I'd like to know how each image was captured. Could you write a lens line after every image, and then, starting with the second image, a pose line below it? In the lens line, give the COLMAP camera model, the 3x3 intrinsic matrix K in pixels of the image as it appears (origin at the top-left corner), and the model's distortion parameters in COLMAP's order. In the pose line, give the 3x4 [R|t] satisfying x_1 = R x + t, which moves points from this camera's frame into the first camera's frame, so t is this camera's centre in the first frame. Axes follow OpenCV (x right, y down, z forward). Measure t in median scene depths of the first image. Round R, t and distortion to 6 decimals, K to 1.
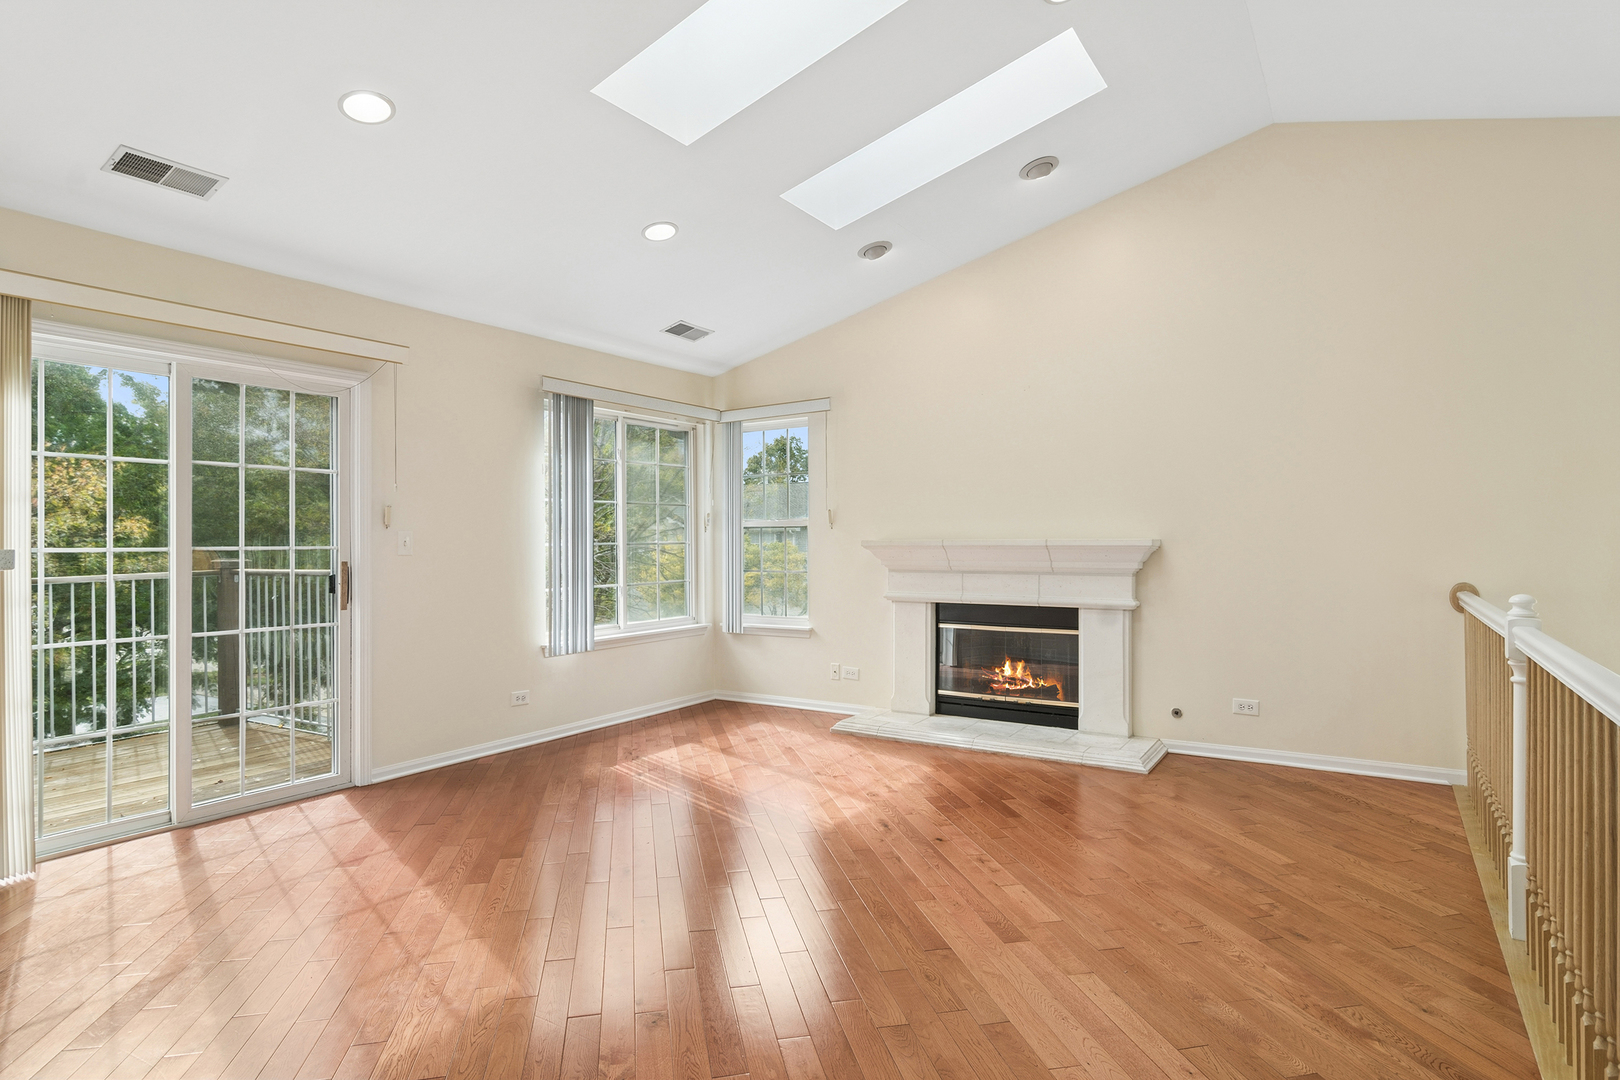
lens RADIAL K [[865.9, 0, 810.0], [0, 865.9, 540.0], [0, 0, 1]] dist [0.001131, 0.000375]
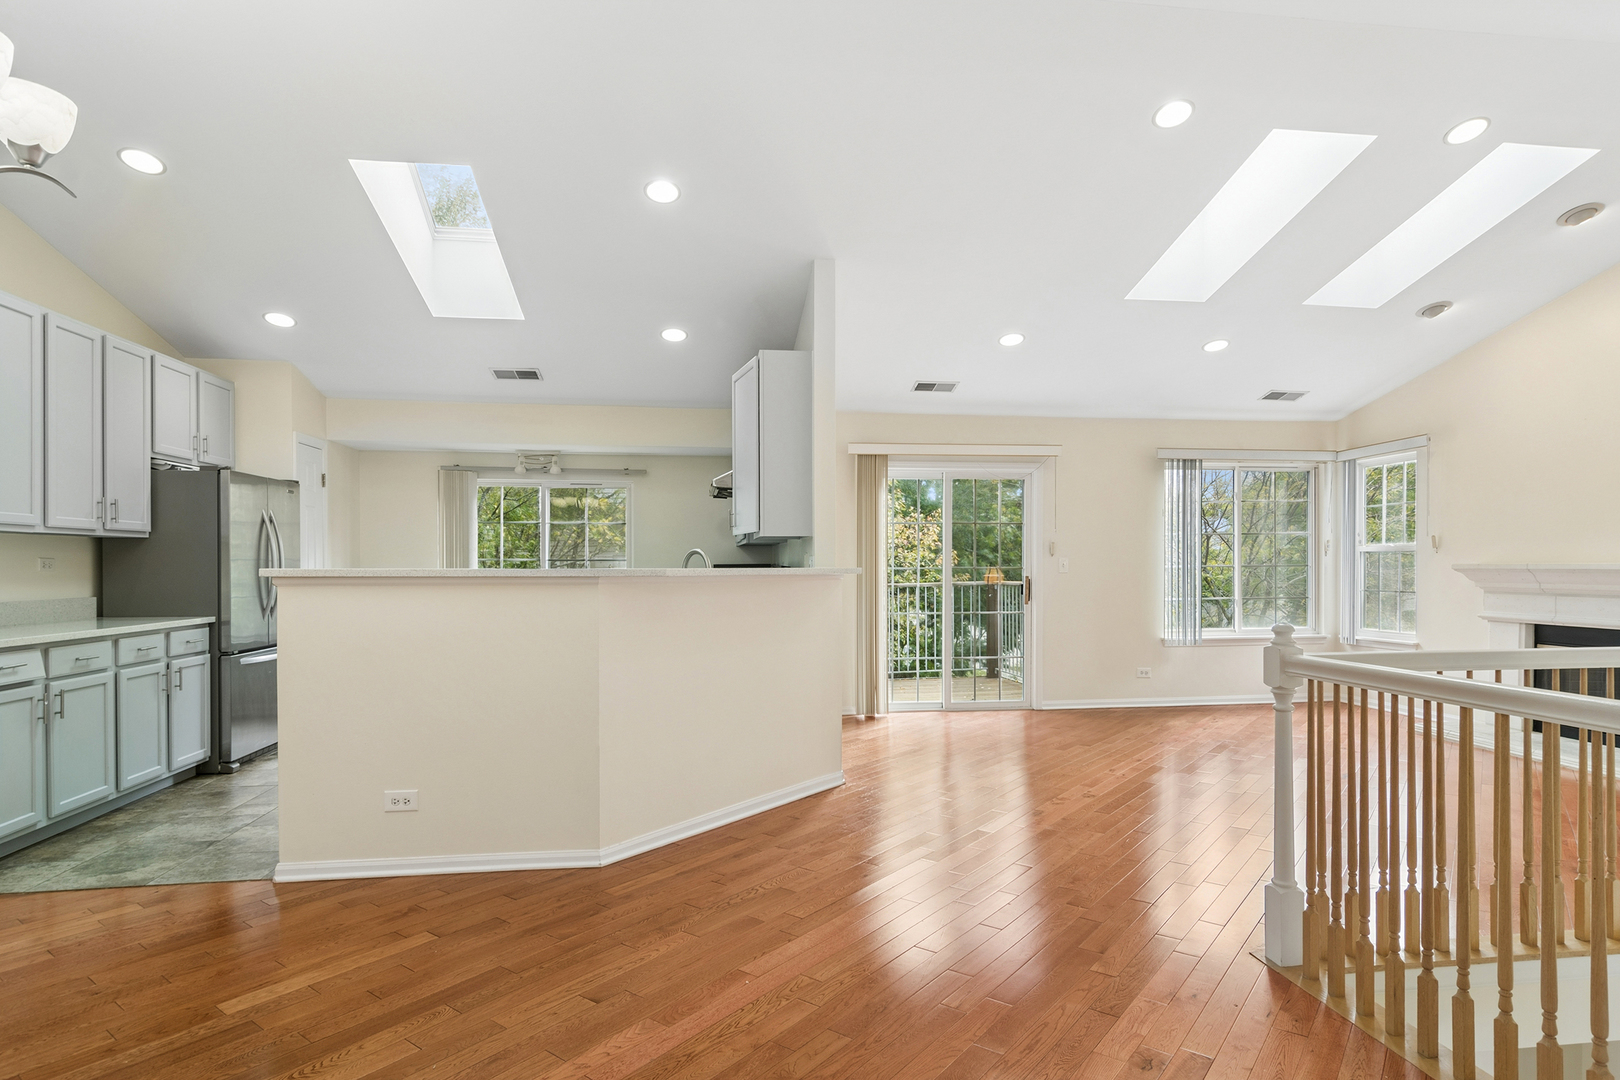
lens RADIAL K [[878.8, 0, 812.6], [0, 878.8, 574.3], [0, 0, 1]] dist [0.000109, -0.000066]
pose [[0.651934, 0.010178, -0.758208, 0.408082], [0.000534, 0.999903, 0.013882, -0.002156], [0.758276, -0.009455, 0.651866, -0.365725]]
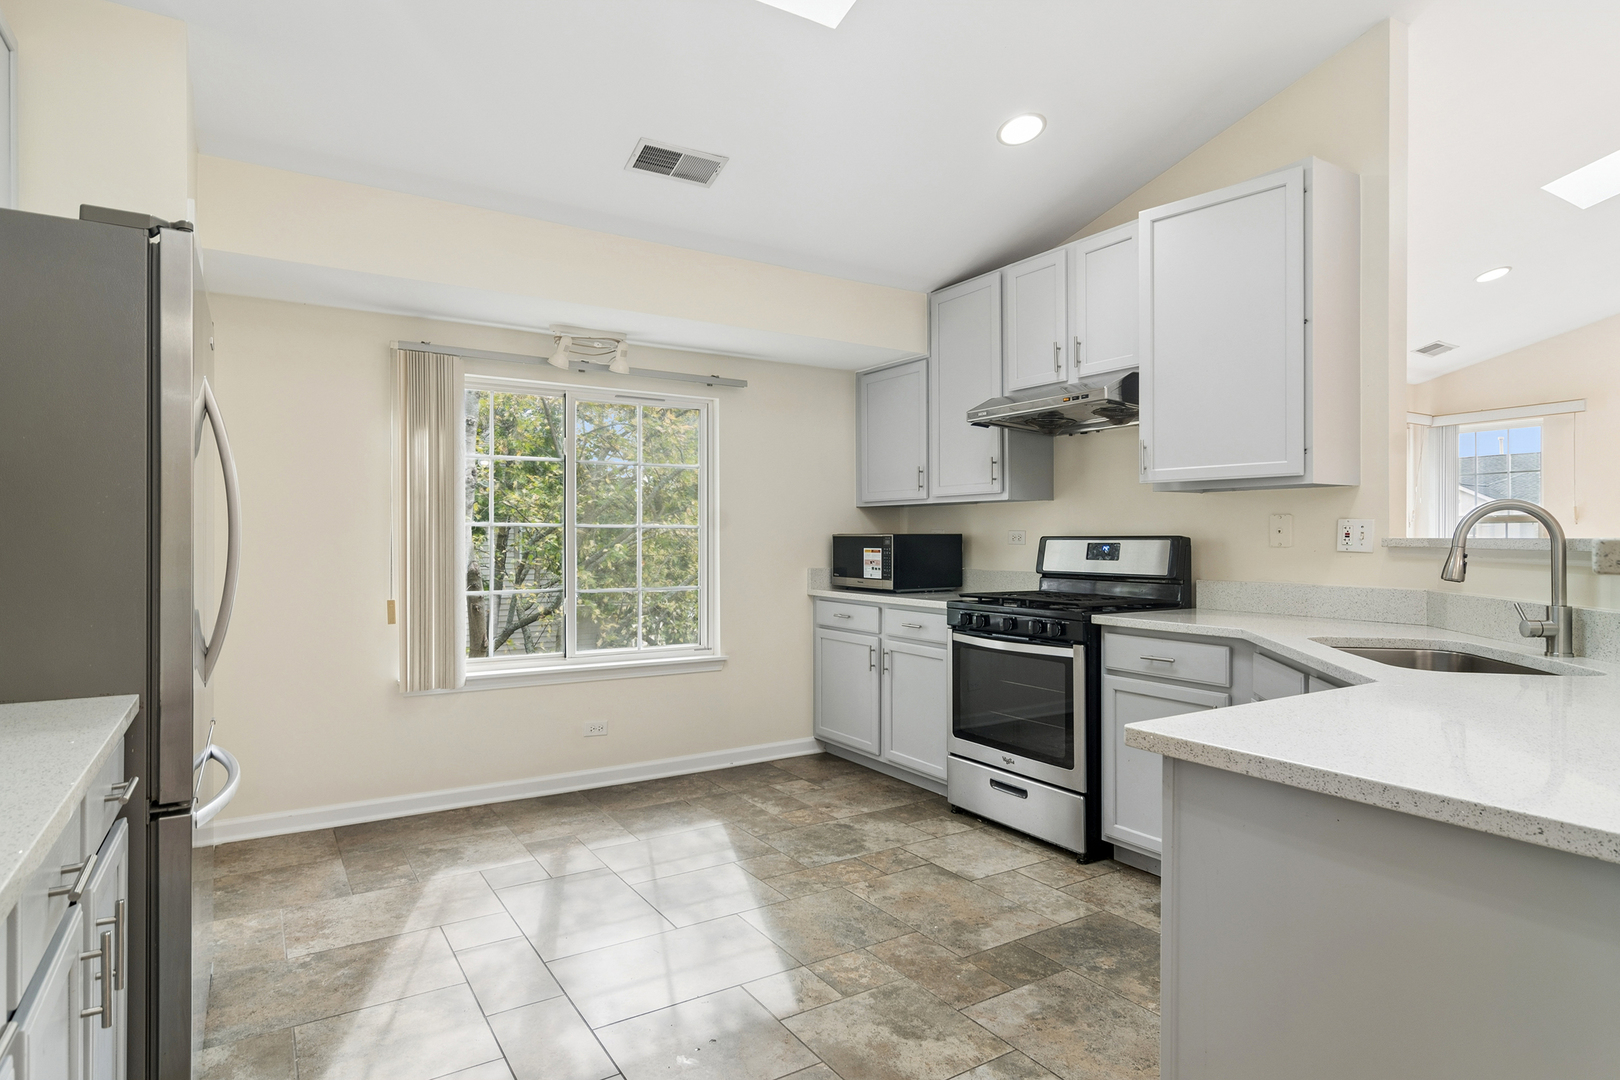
lens RADIAL K [[885.0, 0, 810.0], [0, 885.0, 540.0], [0, 0, 1]] dist [-0.003335, -0.000665]
pose [[0.907669, 0.003918, -0.419669, -0.427301], [-0.001478, 0.999980, 0.006138, 0.001469], [0.419685, -0.004951, 0.907656, -0.414640]]
